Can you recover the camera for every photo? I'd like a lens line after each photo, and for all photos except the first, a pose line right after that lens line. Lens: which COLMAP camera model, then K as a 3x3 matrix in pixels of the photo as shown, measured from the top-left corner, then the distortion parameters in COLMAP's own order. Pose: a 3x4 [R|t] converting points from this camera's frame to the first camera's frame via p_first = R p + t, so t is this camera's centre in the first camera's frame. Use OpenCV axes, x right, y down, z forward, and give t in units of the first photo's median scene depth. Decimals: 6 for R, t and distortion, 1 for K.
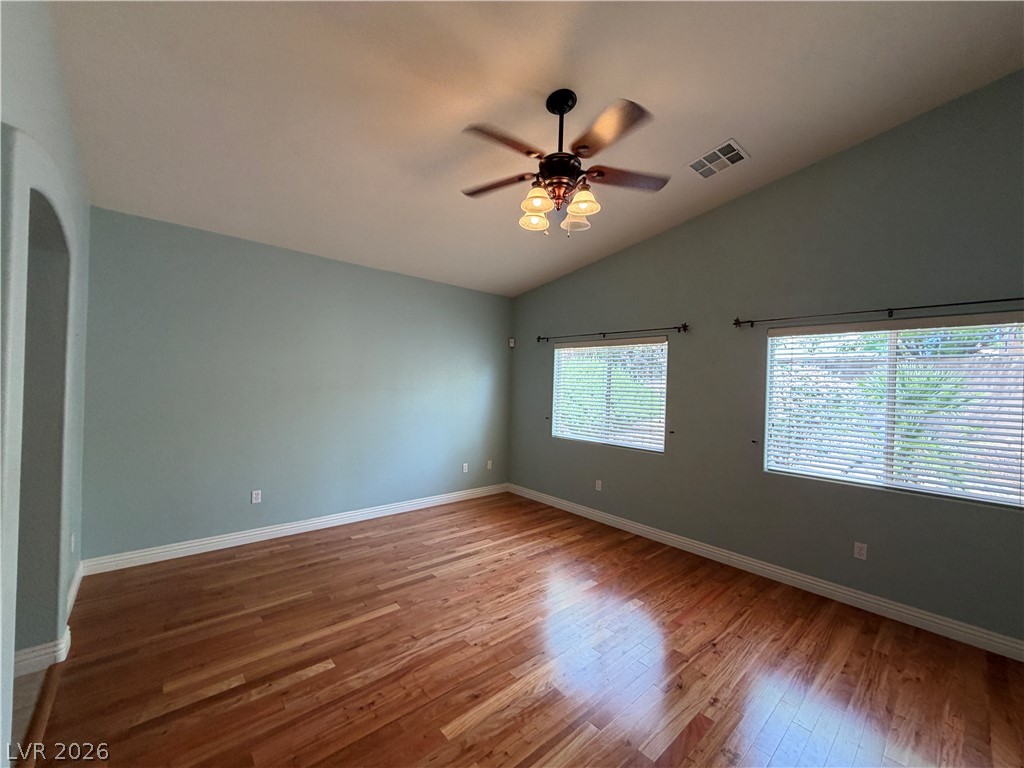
lens RADIAL K [[409.3, 0, 505.9], [0, 409.3, 389.0], [0, 0, 1]] dist [0.000897, -0.000605]
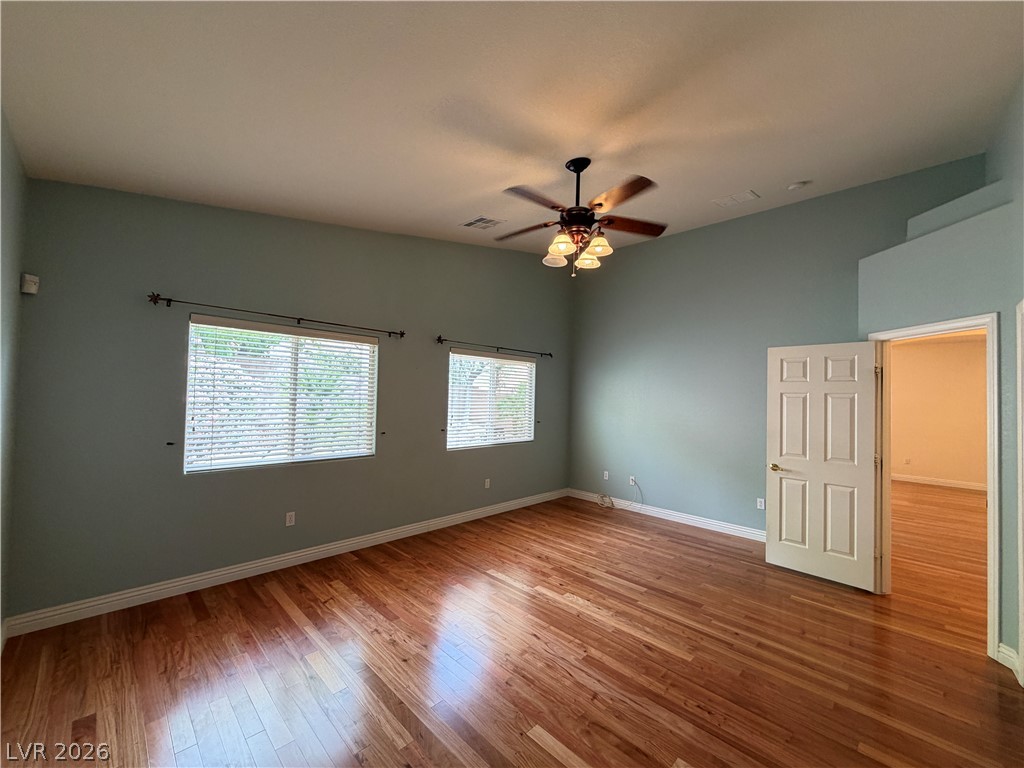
lens RADIAL K [[409.3, 0, 512.5], [0, 409.3, 383.5], [0, 0, 1]] dist [0.000897, -0.000605]
pose [[-0.073355, -0.005139, 0.997293, -0.664220], [-0.017974, 0.999831, 0.003830, -0.029164], [-0.997144, -0.017644, -0.073435, 0.779838]]
